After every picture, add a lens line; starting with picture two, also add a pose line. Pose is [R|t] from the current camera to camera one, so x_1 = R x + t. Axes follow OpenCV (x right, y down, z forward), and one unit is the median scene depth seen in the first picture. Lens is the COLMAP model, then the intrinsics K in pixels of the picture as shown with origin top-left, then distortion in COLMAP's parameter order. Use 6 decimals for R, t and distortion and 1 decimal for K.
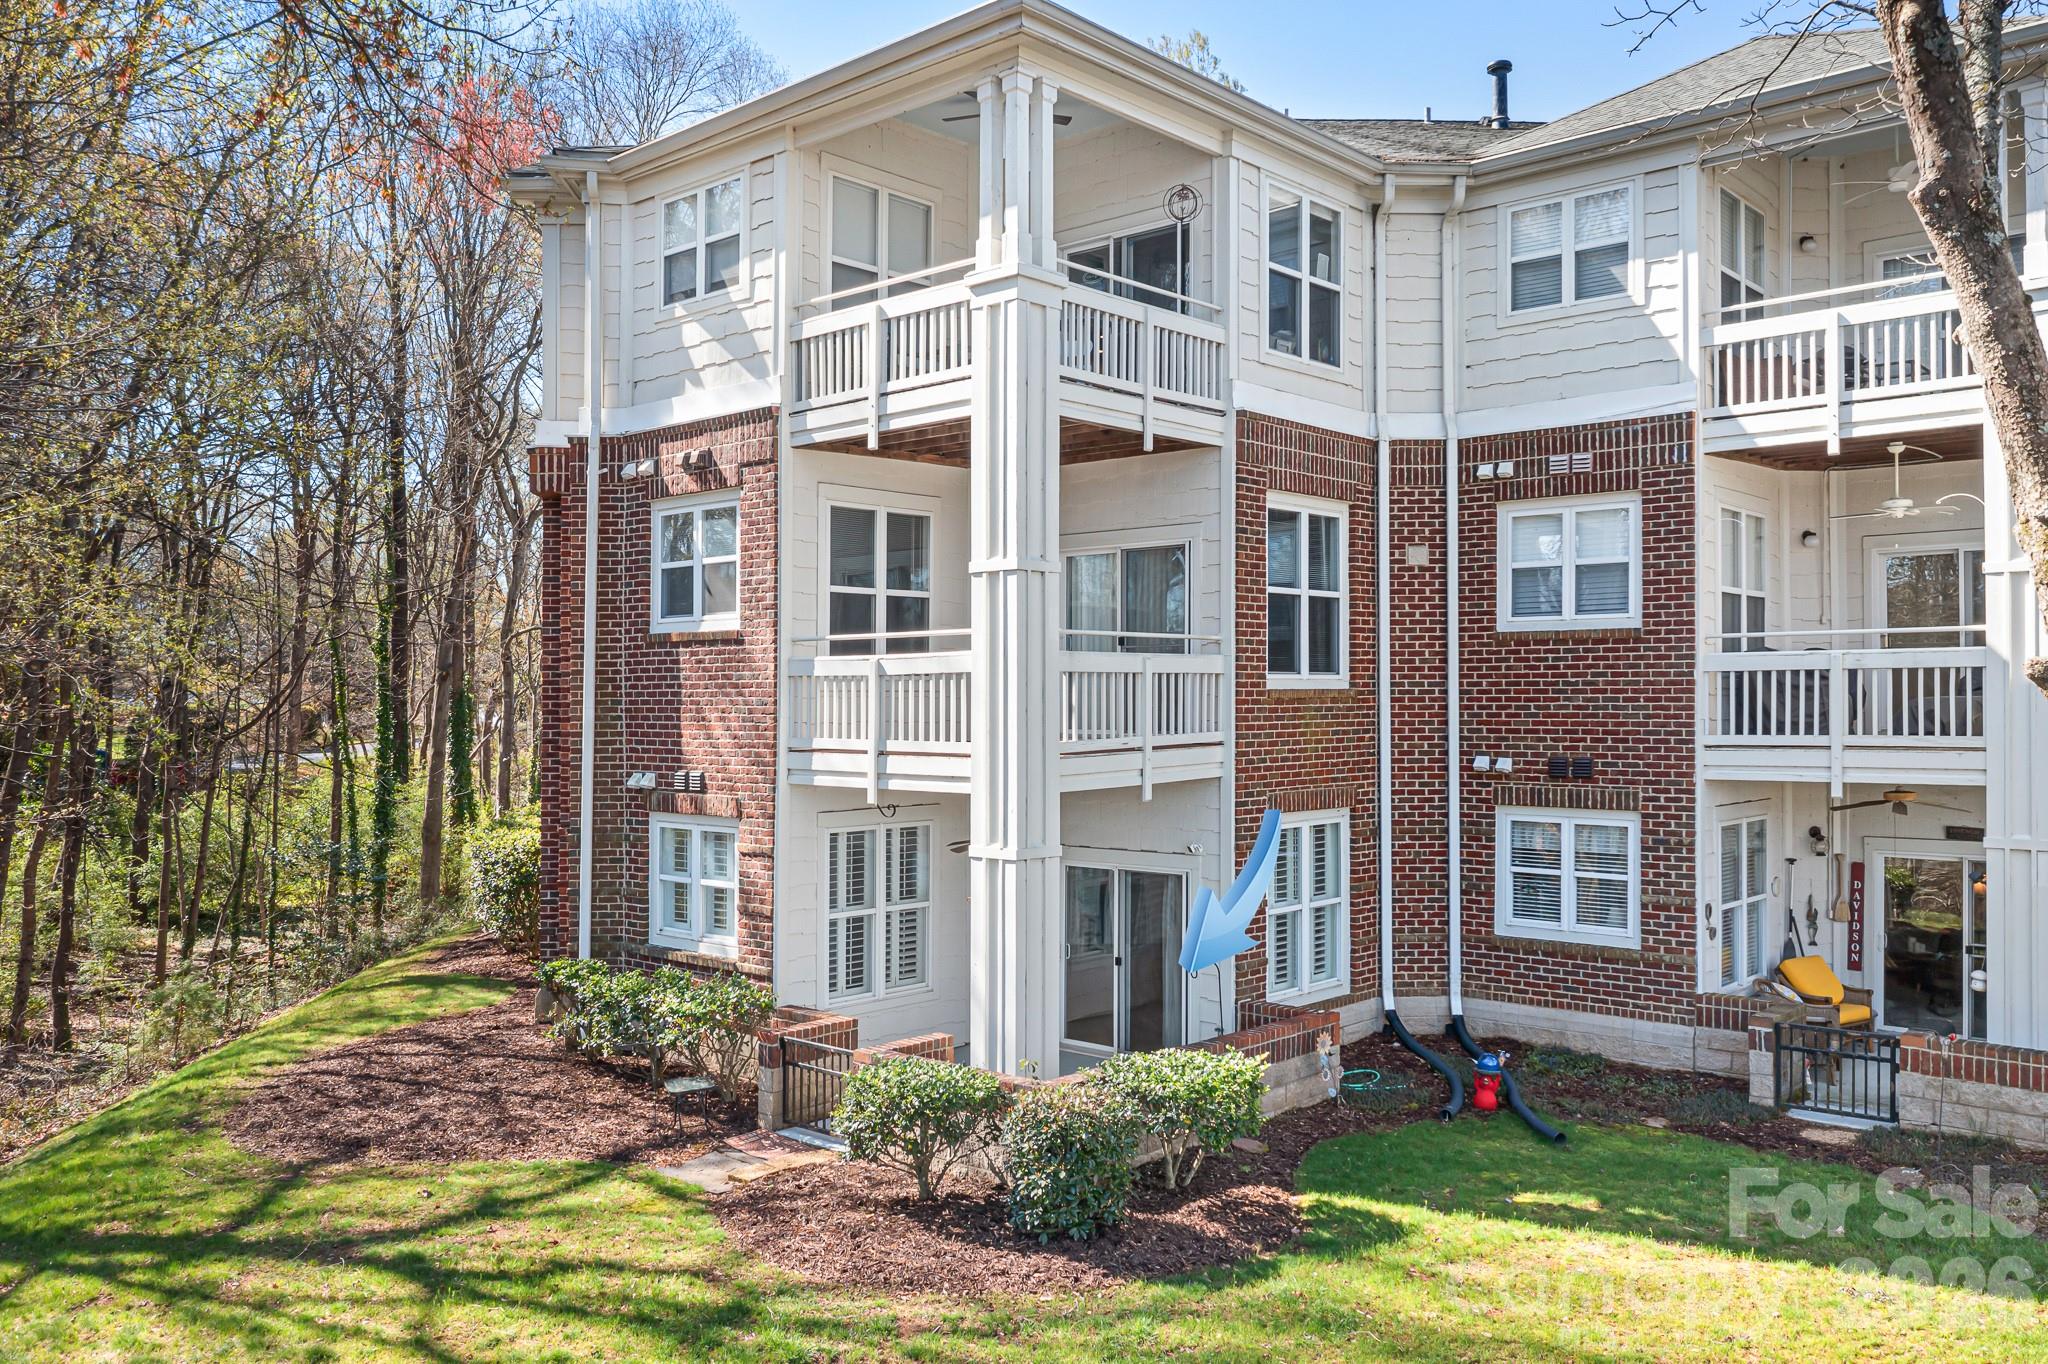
lens RADIAL K [[1648.8, 0, 1055.3], [0, 1648.8, 696.0], [0, 0, 1]] dist [-0.015965, 0.004979]
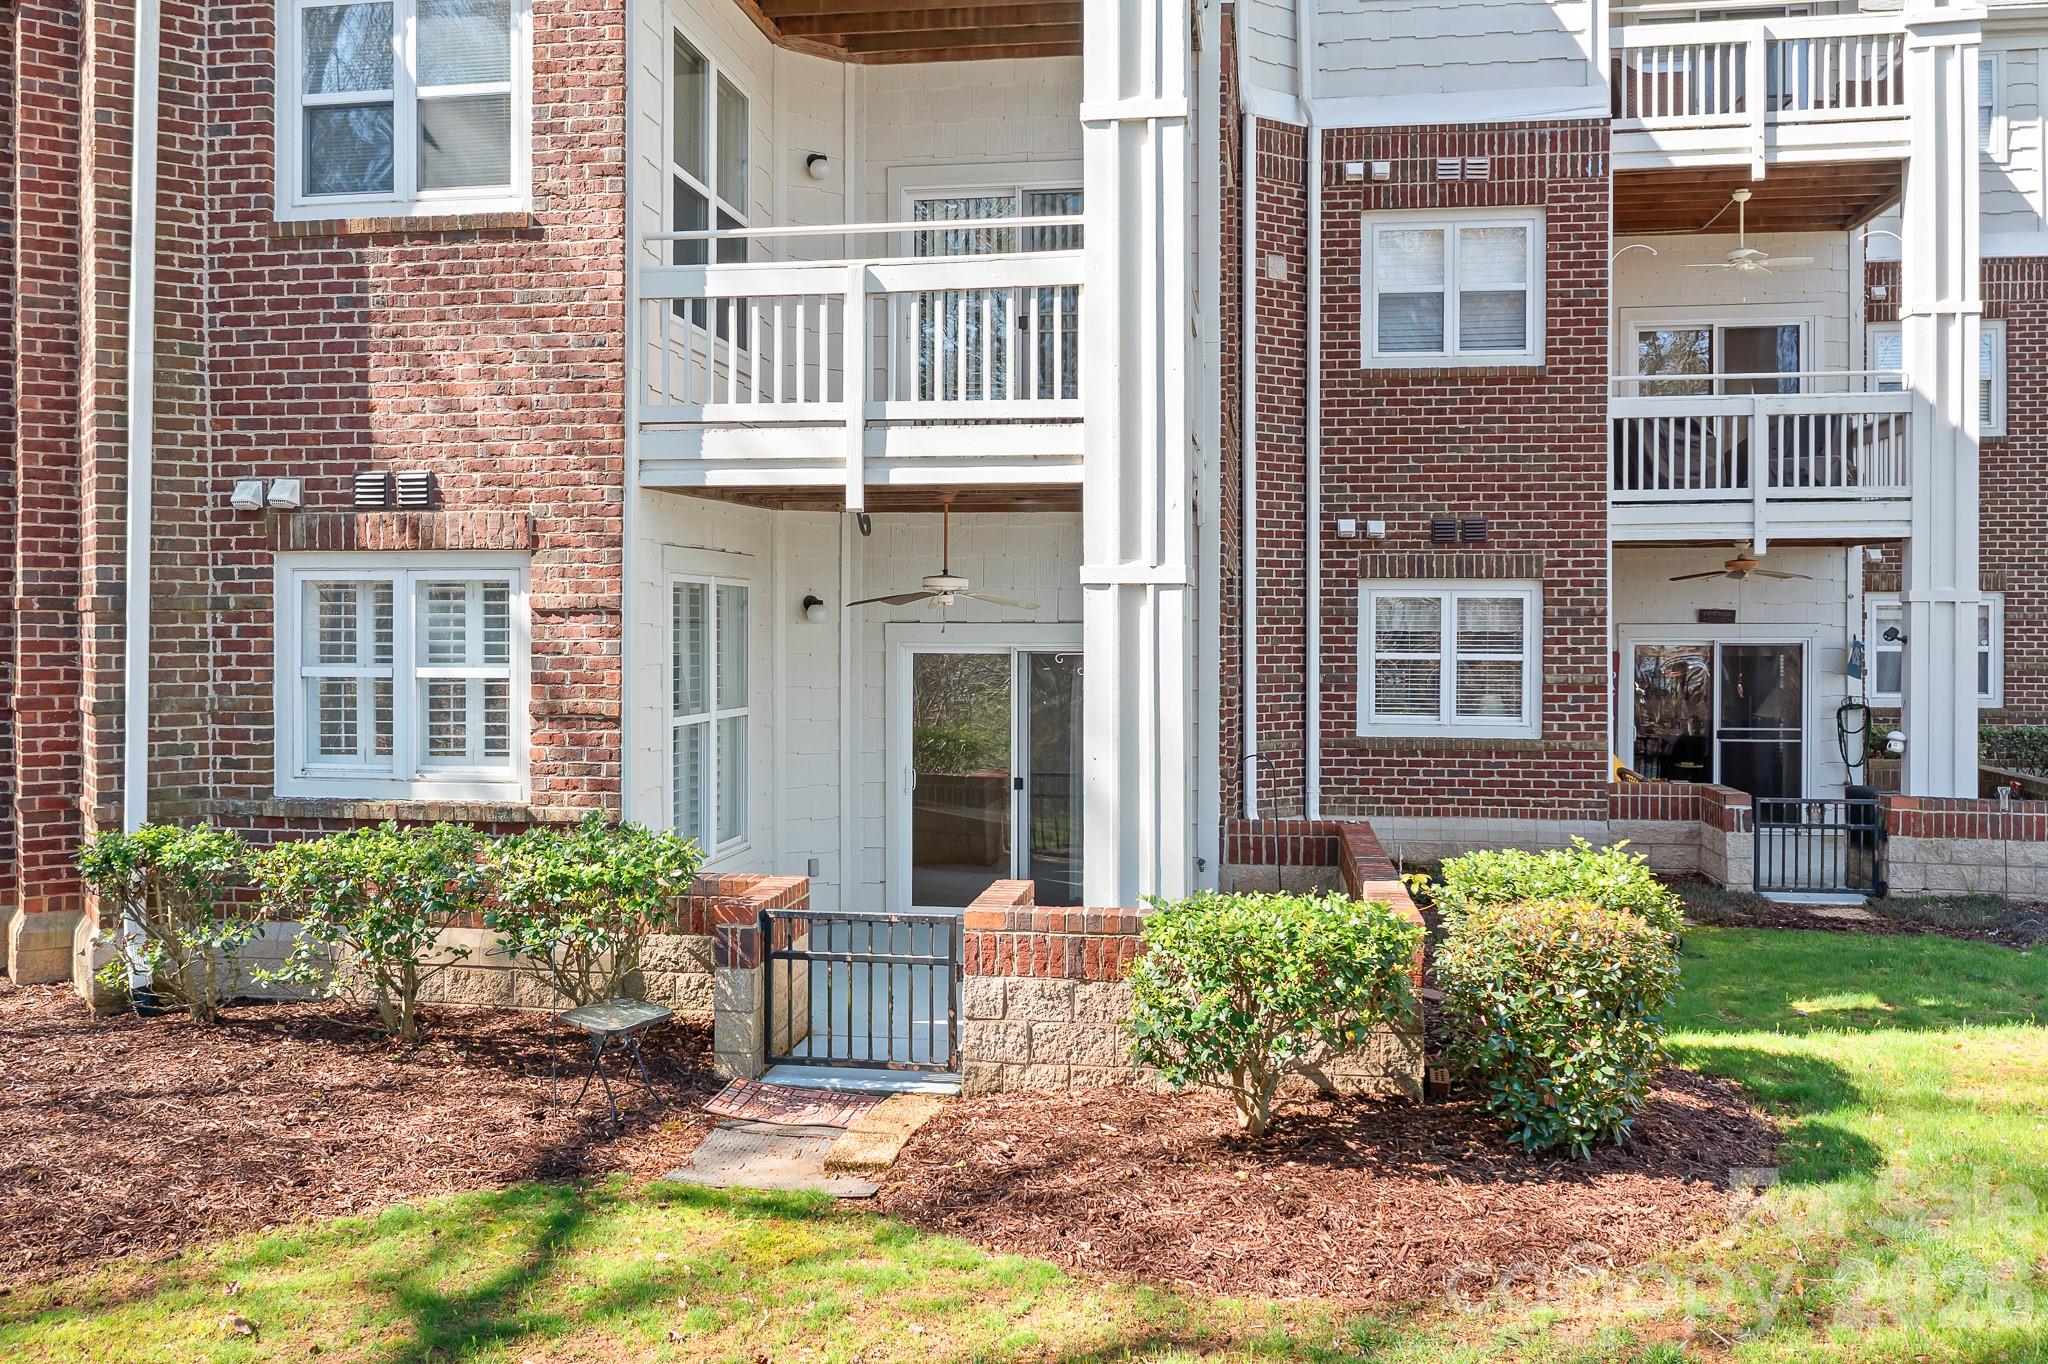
lens RADIAL K [[1648.8, 0, 1020.7], [0, 1648.8, 659.7], [0, 0, 1]] dist [-0.015965, 0.004979]
pose [[0.838040, -0.007701, 0.545555, -0.344211], [-0.003033, 0.999819, 0.018773, 0.096645], [-0.545601, -0.017387, 0.837865, 0.422320]]
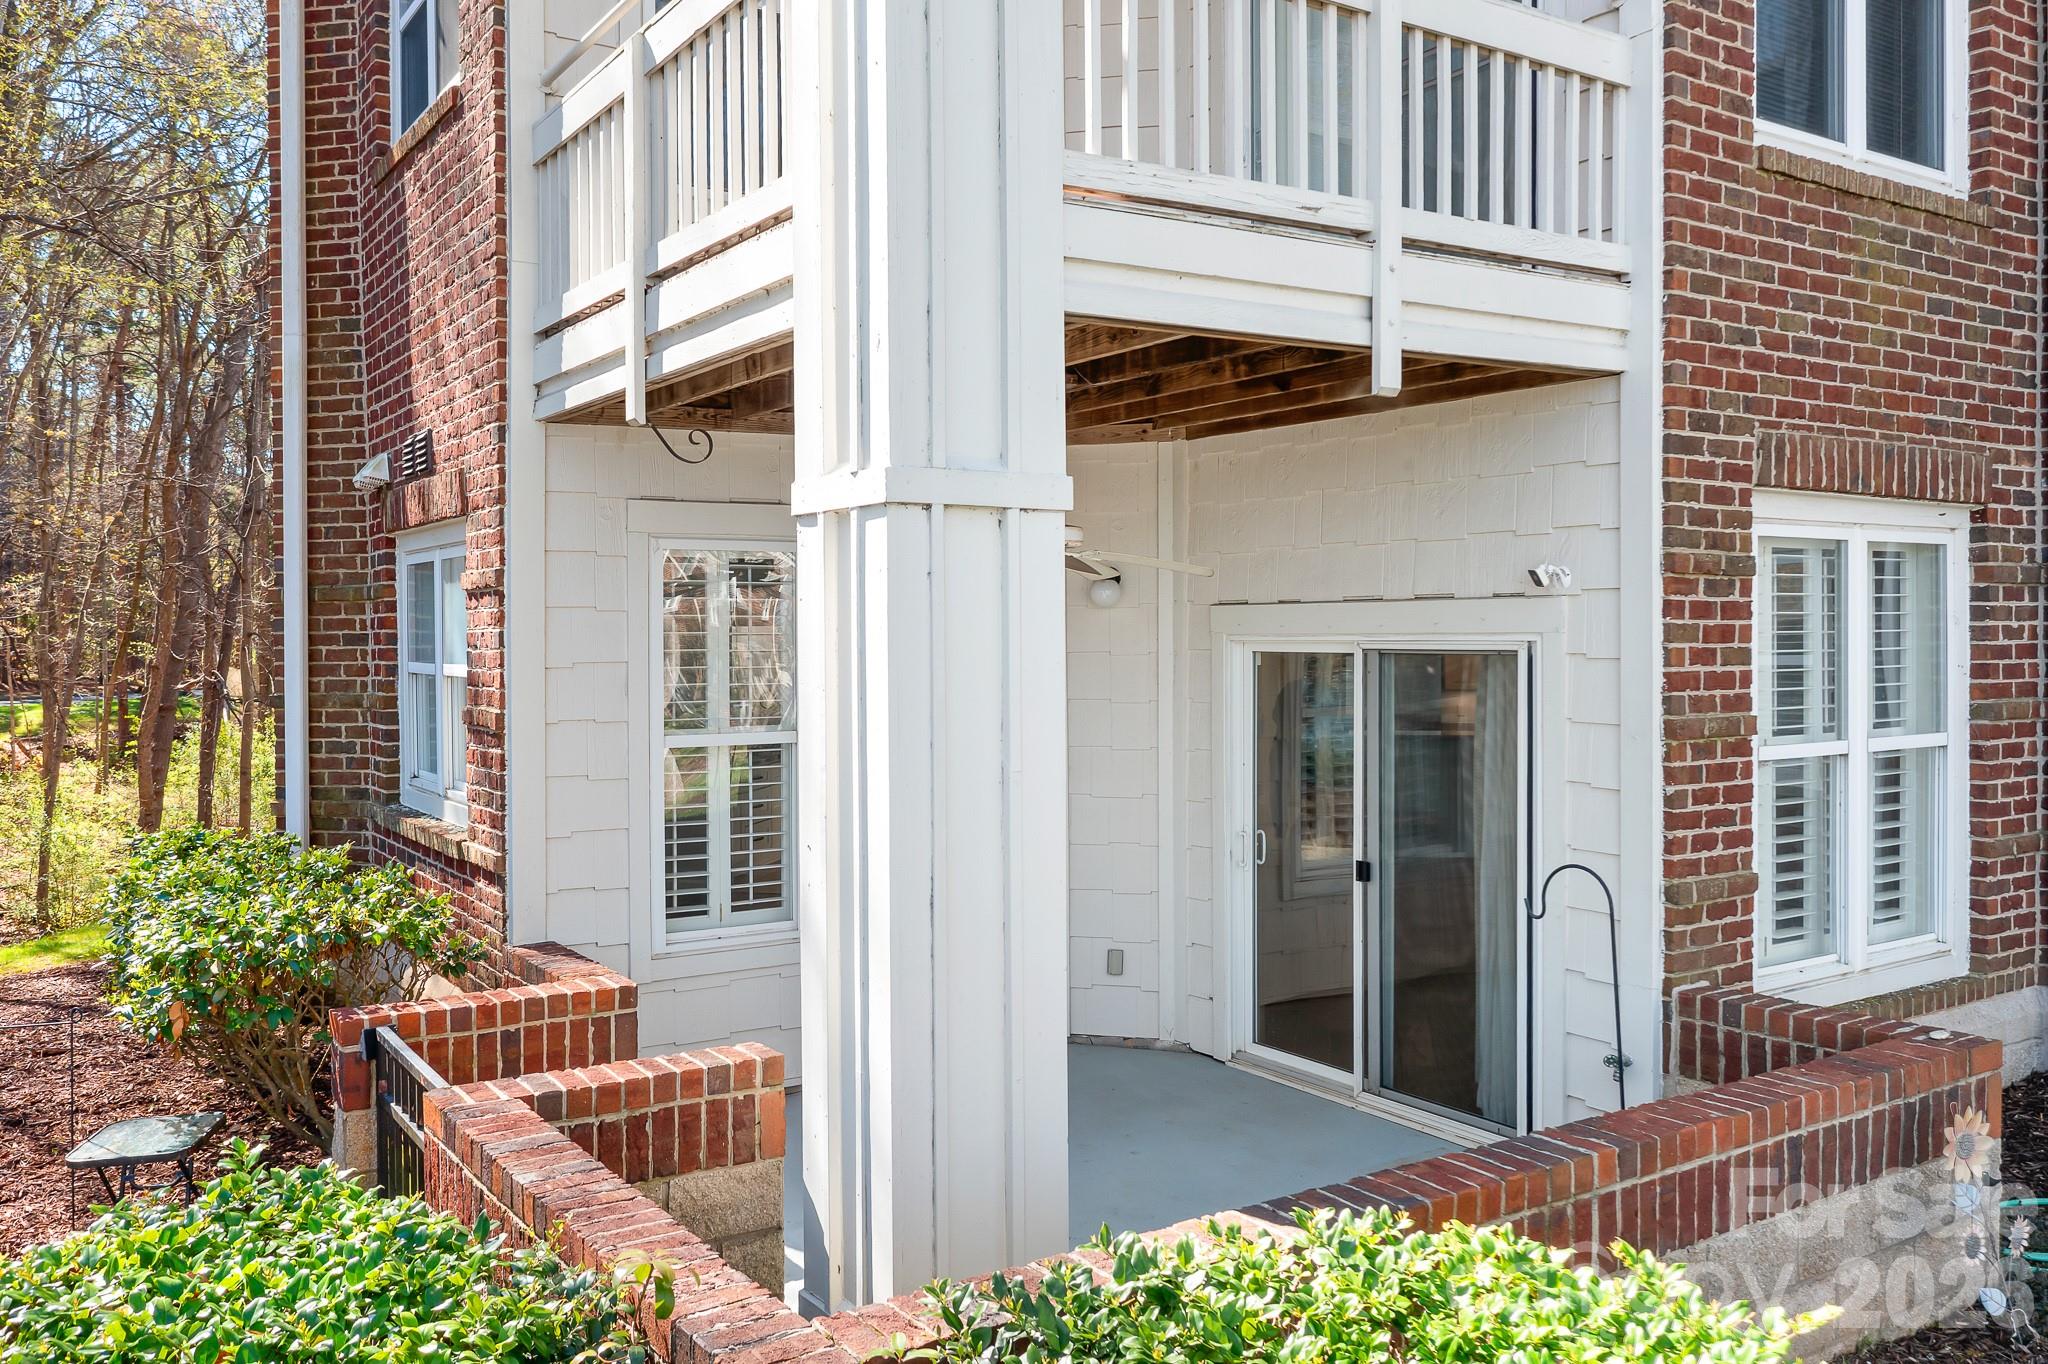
lens RADIAL K [[1648.8, 0, 1023.8], [0, 1648.8, 659.0], [0, 0, 1]] dist [-0.015965, 0.004979]
pose [[0.964150, -0.000533, -0.265359, 0.066855], [0.005354, 0.999833, 0.017445, 0.101721], [0.265305, -0.018240, 0.963992, 0.590104]]
